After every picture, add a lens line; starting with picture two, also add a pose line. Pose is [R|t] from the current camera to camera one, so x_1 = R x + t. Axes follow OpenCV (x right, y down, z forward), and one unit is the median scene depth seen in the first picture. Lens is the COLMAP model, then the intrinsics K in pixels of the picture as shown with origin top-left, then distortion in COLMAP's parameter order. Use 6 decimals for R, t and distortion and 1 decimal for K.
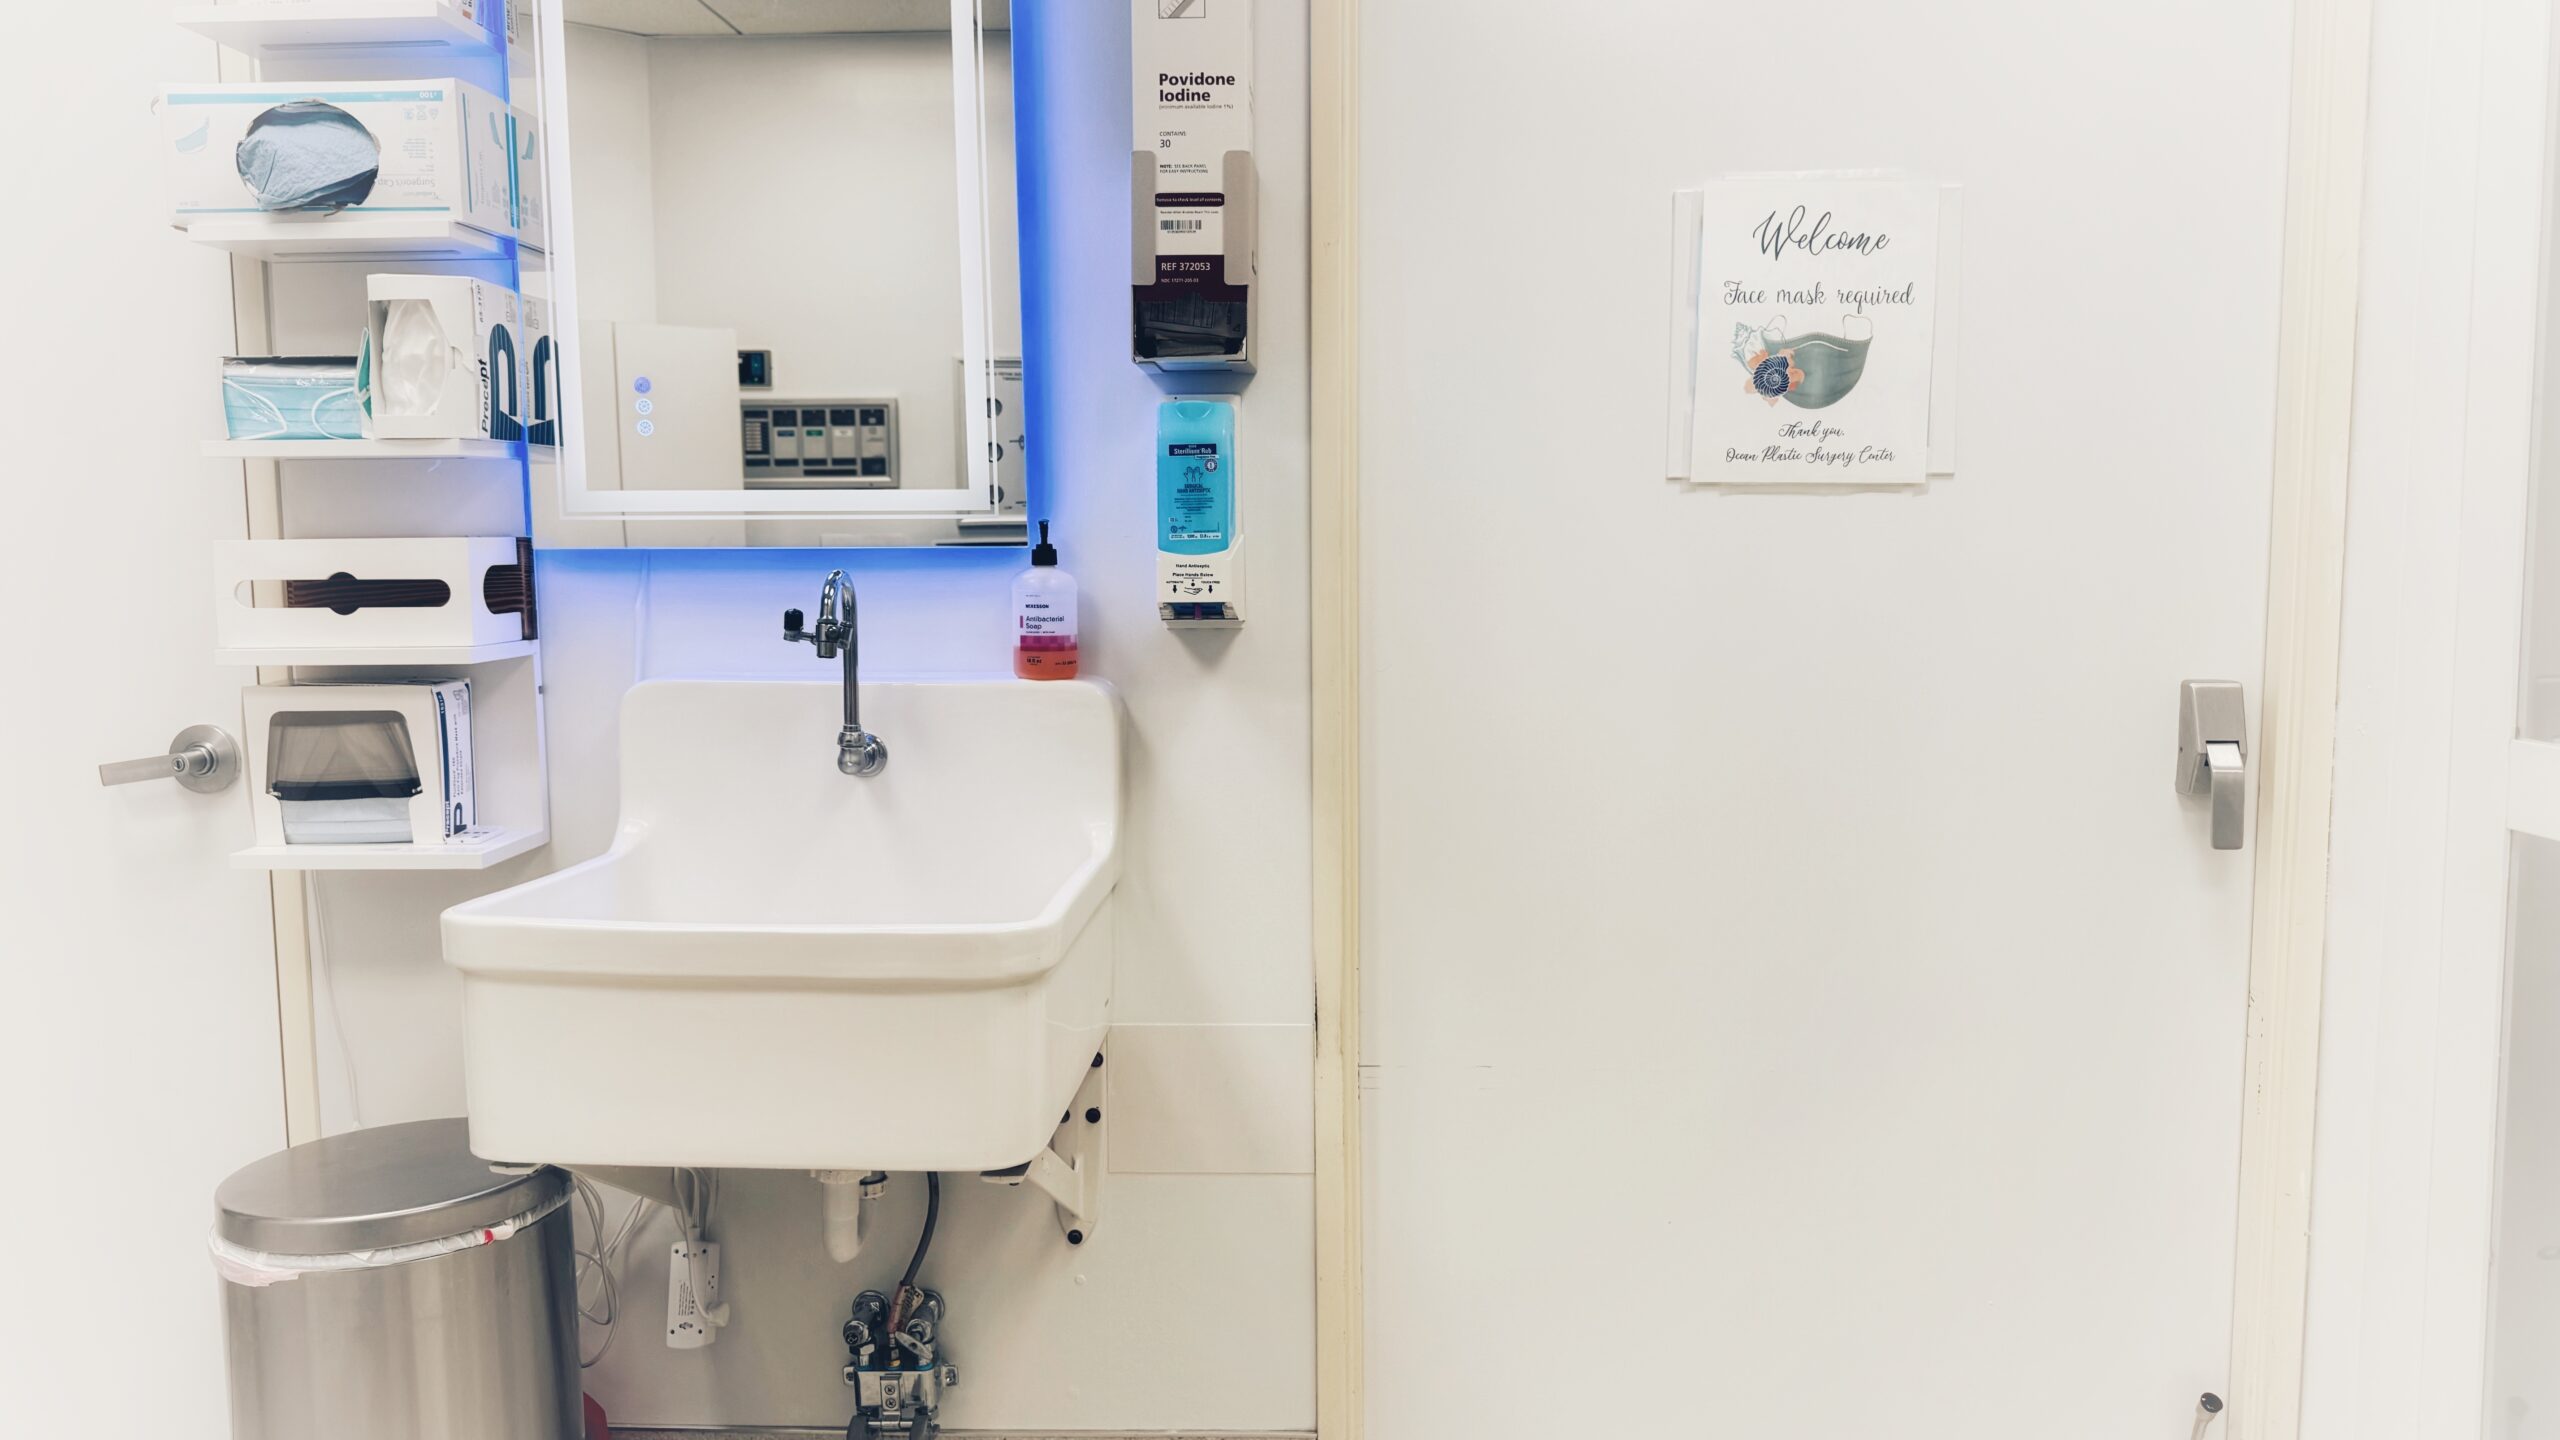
lens RADIAL K [[1807.0, 0, 1285.0], [0, 1807.0, 720.4], [0, 0, 1]] dist [0.055527, -0.071696]
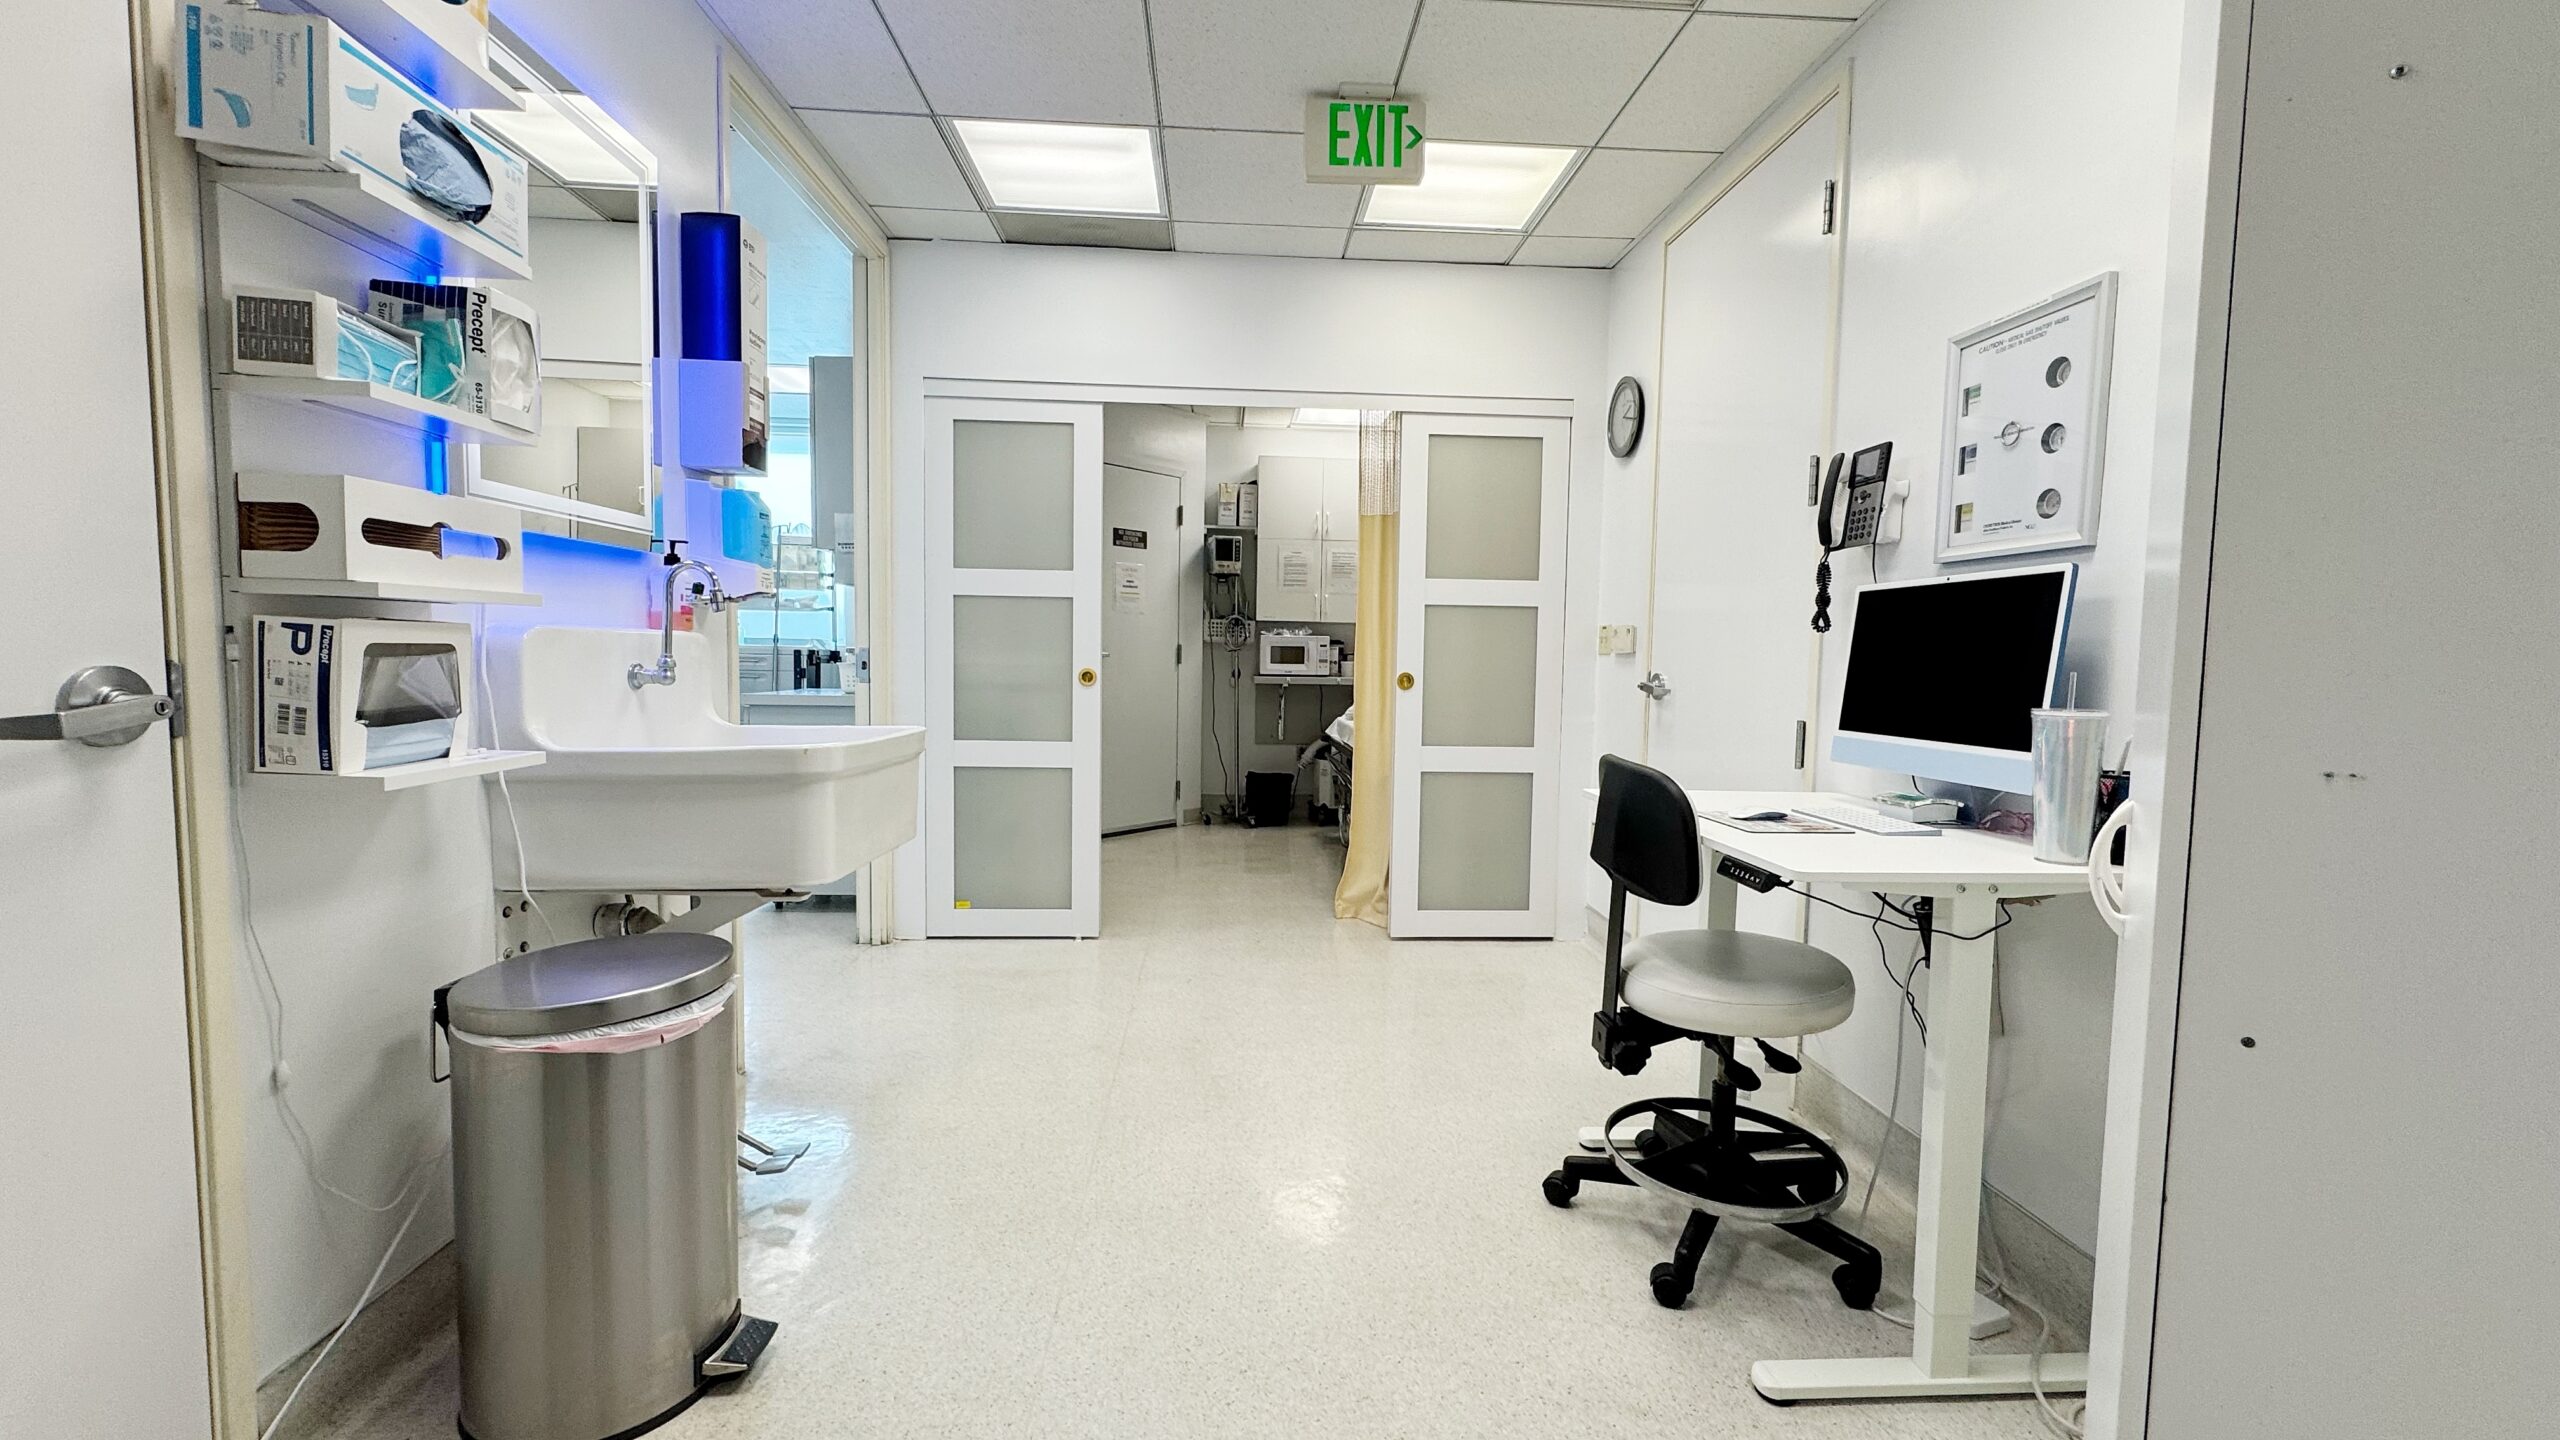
lens RADIAL K [[1016.8, 0, 1277.4], [0, 1016.8, 721.6], [0, 0, 1]] dist [-0.000652, -0.000038]
pose [[-0.110370, -0.063693, 0.991848, -1.190116], [0.088476, 0.993353, 0.073635, 0.043349], [-0.989945, 0.095882, -0.104001, 0.537398]]
